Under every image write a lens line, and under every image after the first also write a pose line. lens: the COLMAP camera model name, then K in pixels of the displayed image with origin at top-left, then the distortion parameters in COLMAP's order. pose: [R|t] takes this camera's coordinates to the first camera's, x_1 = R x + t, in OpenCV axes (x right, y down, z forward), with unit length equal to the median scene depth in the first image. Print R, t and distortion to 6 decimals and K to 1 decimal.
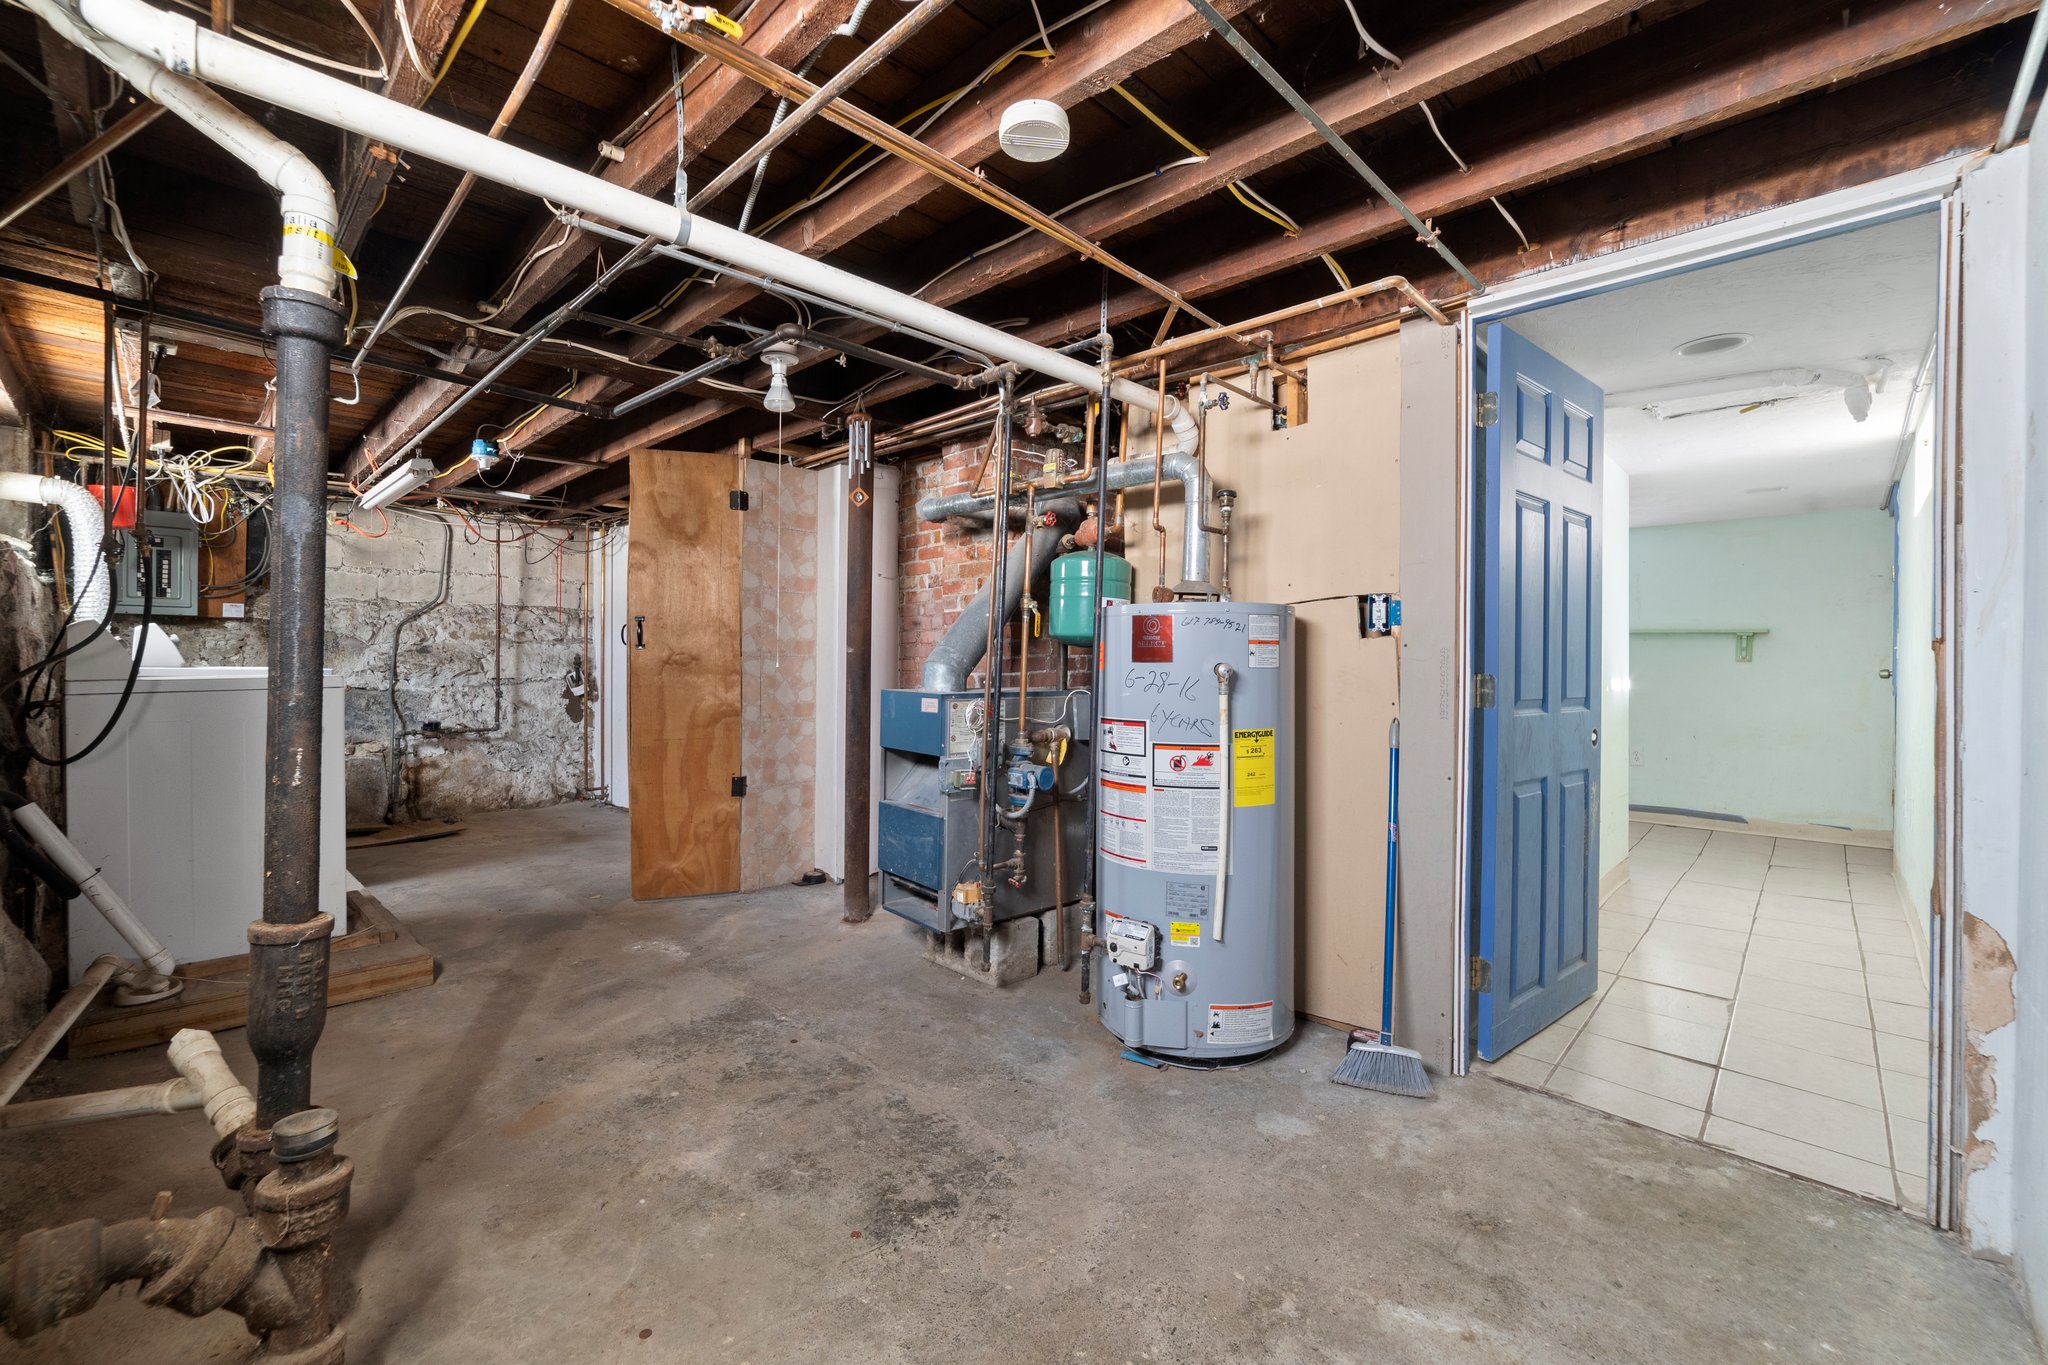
lens RADIAL K [[821.6, 0, 975.3], [0, 821.6, 649.4], [0, 0, 1]] dist [-0.010729, 0.004126]
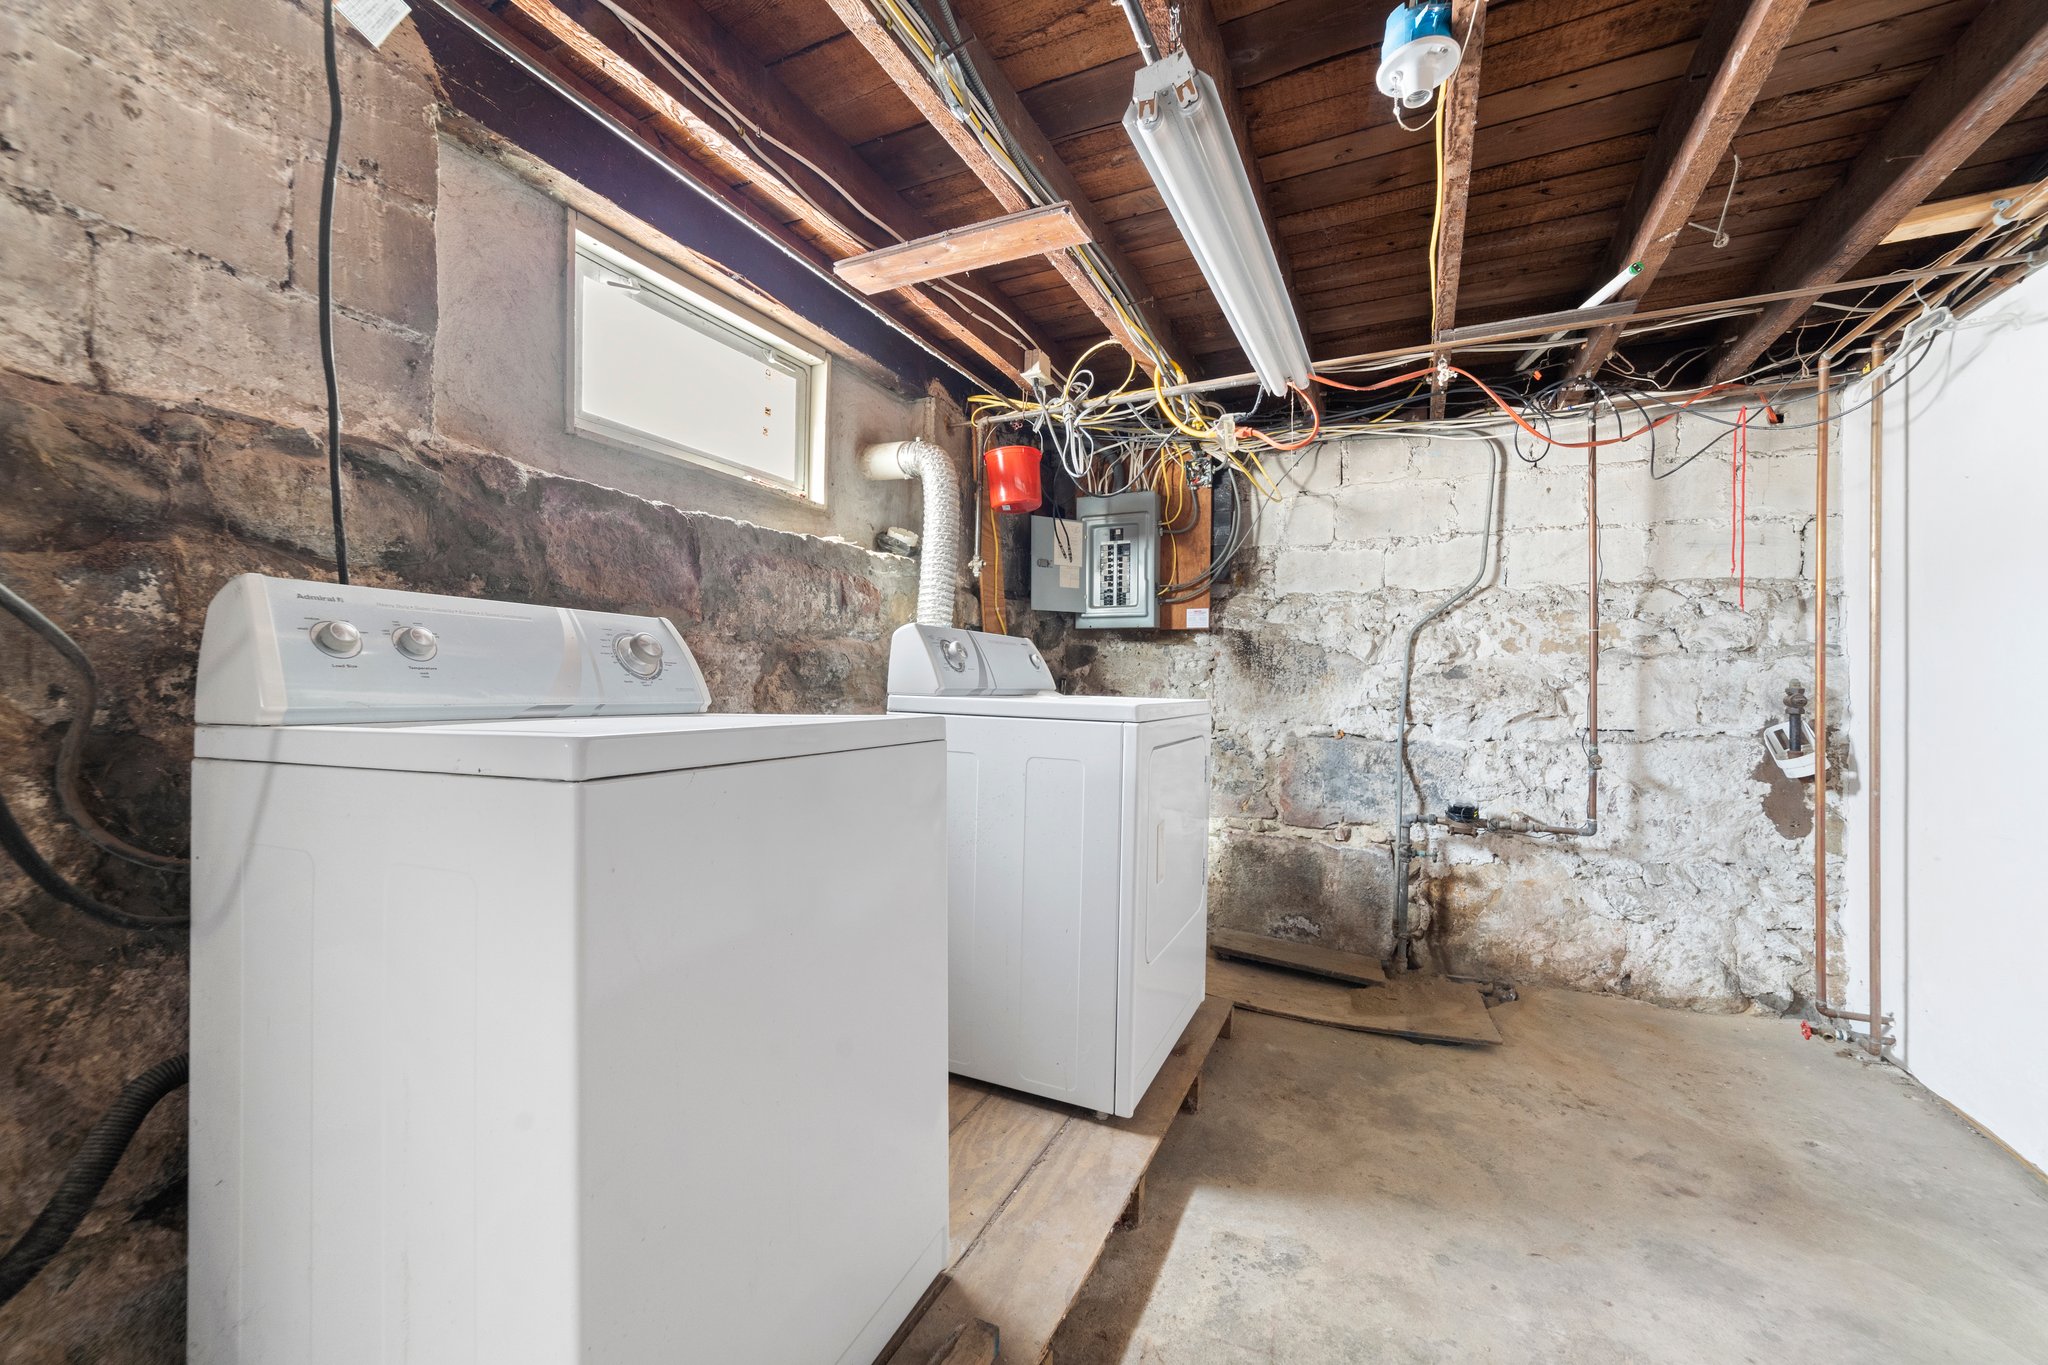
lens RADIAL K [[821.6, 0, 1013.7], [0, 821.6, 679.2], [0, 0, 1]] dist [-0.010729, 0.004126]
pose [[0.335556, -0.005397, -0.942005, -0.239346], [-0.002266, 0.999976, -0.006536, 0.009182], [0.942018, 0.004328, 0.335536, 0.512997]]
